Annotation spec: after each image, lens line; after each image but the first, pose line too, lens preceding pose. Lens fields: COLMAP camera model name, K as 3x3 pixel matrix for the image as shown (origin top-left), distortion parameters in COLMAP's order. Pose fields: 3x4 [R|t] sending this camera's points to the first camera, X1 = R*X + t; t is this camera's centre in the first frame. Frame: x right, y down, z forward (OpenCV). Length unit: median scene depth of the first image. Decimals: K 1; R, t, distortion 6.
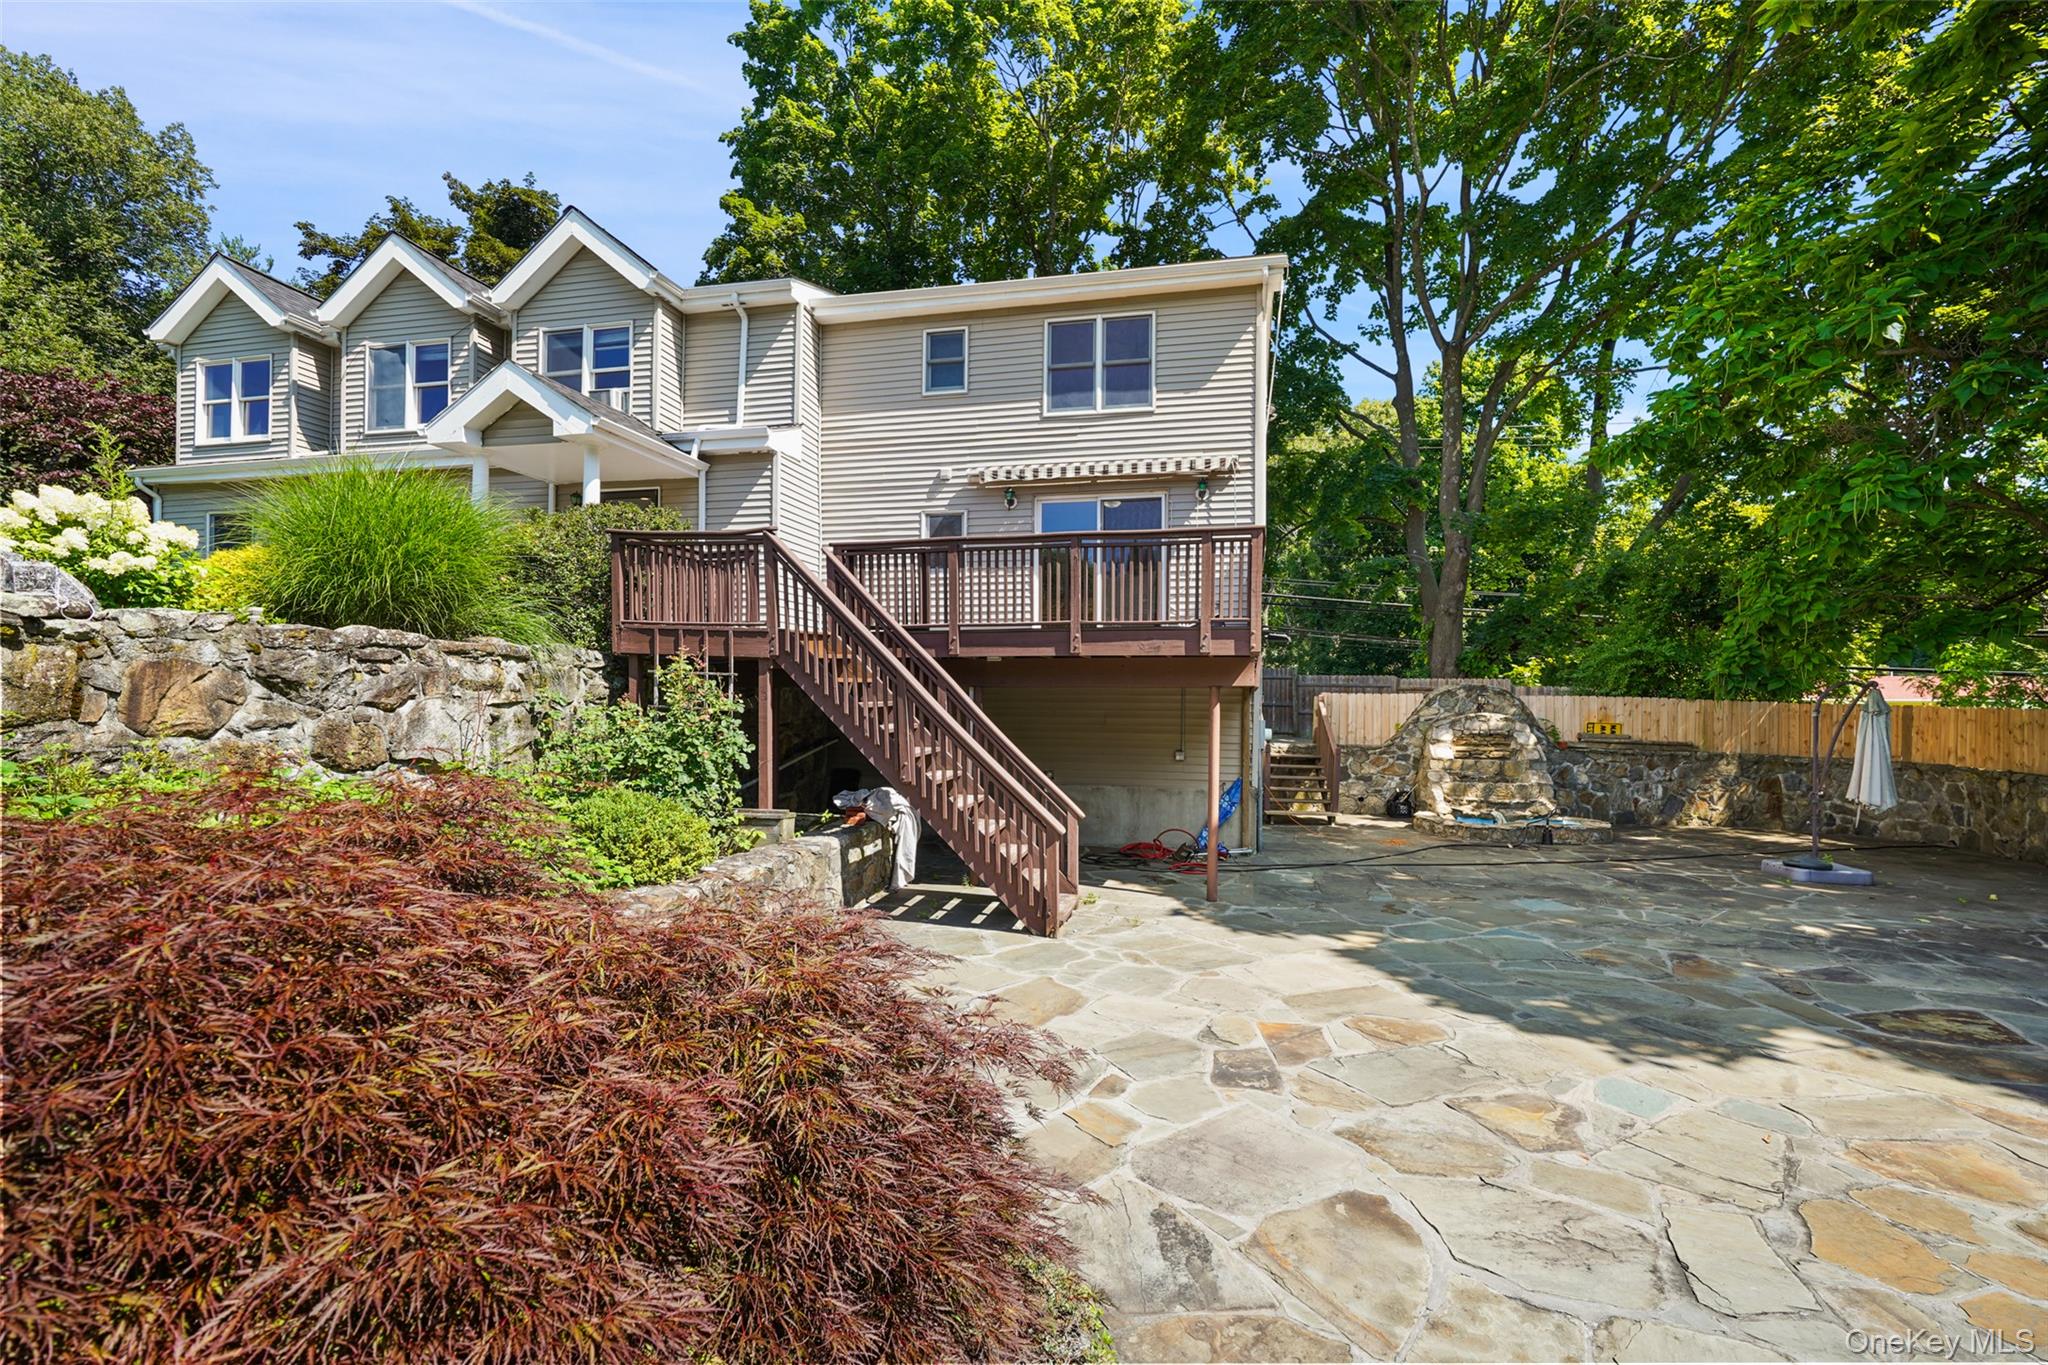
lens RADIAL K [[937.7, 0, 1014.7], [0, 937.7, 685.4], [0, 0, 1]] dist [-0.005978, 0.000055]
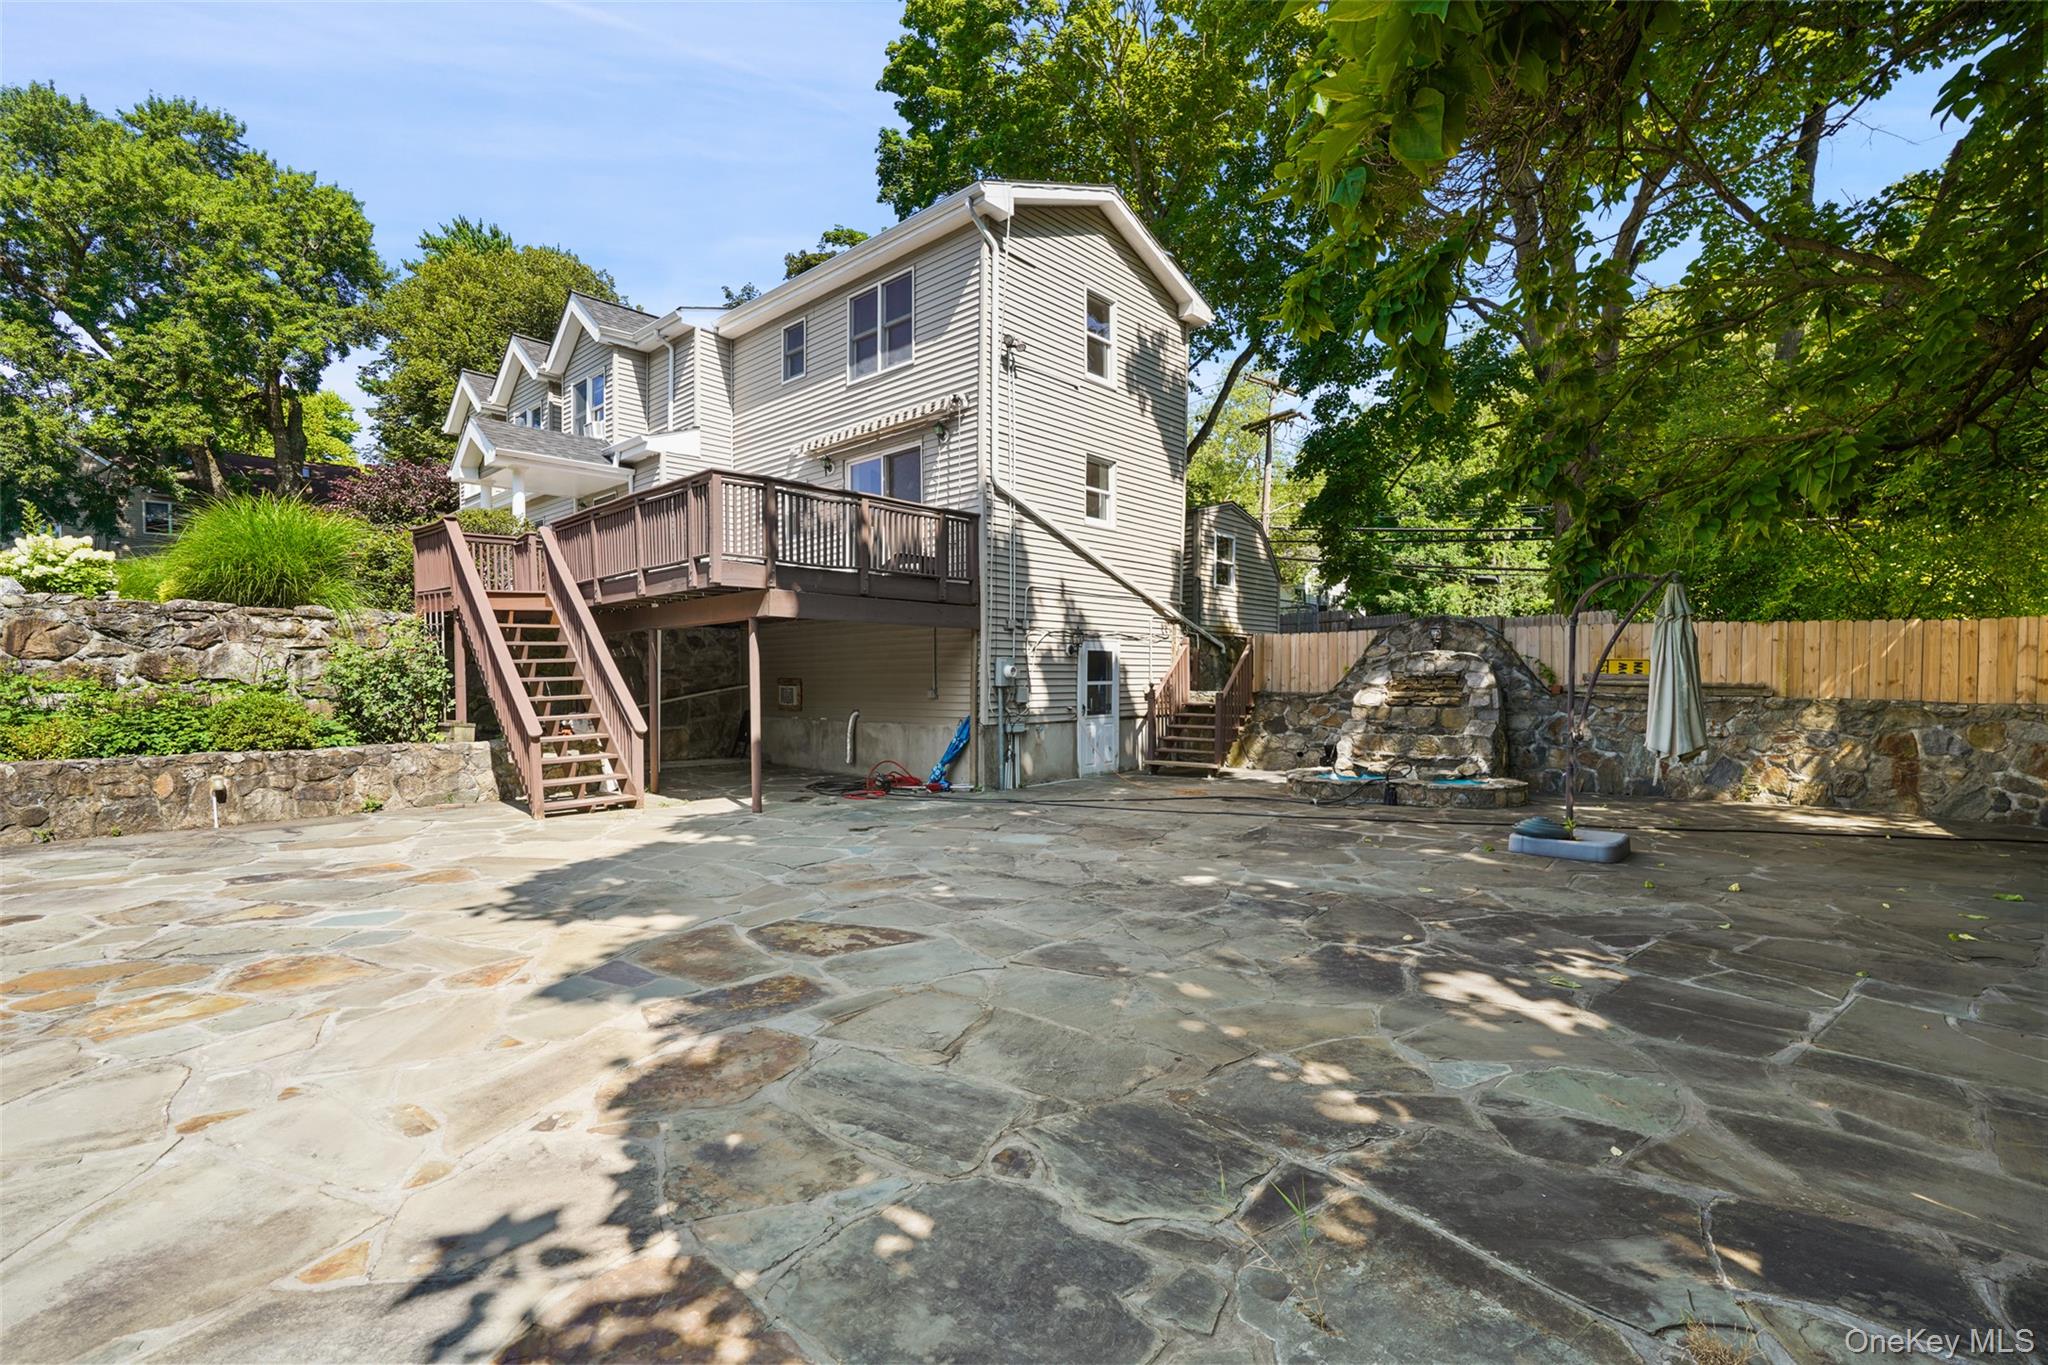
lens RADIAL K [[937.7, 0, 1011.8], [0, 937.7, 691.5], [0, 0, 1]] dist [-0.005978, 0.000055]
pose [[0.864212, -0.008881, -0.503049, 0.780154], [0.021123, 0.999603, 0.018642, 0.055540], [0.502684, -0.026736, 0.864057, 0.150755]]
